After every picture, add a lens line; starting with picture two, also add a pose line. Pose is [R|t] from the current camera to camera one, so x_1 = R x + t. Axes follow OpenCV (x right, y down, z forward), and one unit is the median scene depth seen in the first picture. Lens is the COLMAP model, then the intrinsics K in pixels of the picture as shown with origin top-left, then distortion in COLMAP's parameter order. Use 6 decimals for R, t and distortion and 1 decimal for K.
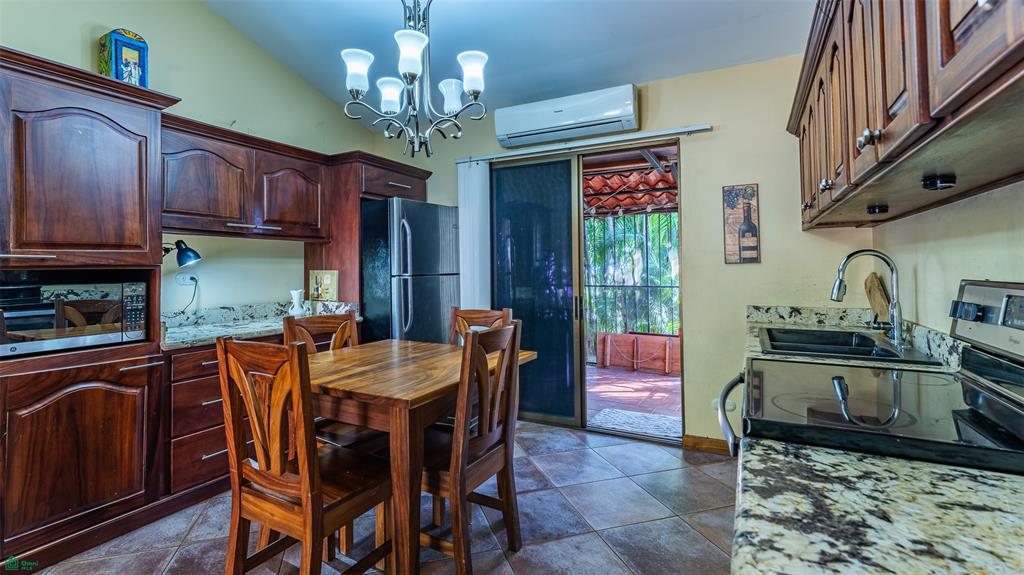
lens RADIAL K [[467.7, 0, 511.2], [0, 467.7, 264.6], [0, 0, 1]] dist [0.000413, -0.000003]
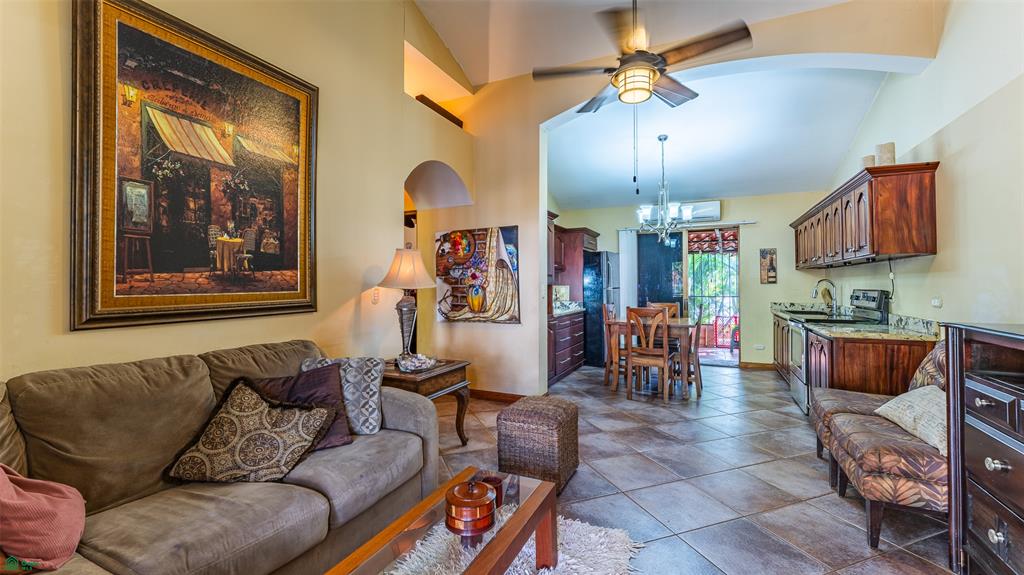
lens RADIAL K [[438.3, 0, 512.0], [0, 438.3, 287.5], [0, 0, 1]] dist [0.000076, 0.000007]
pose [[0.997803, 0.007497, 0.065827, -0.879504], [-0.008352, 0.999884, 0.012727, -0.000885], [-0.065724, -0.013249, 0.997750, -1.025976]]
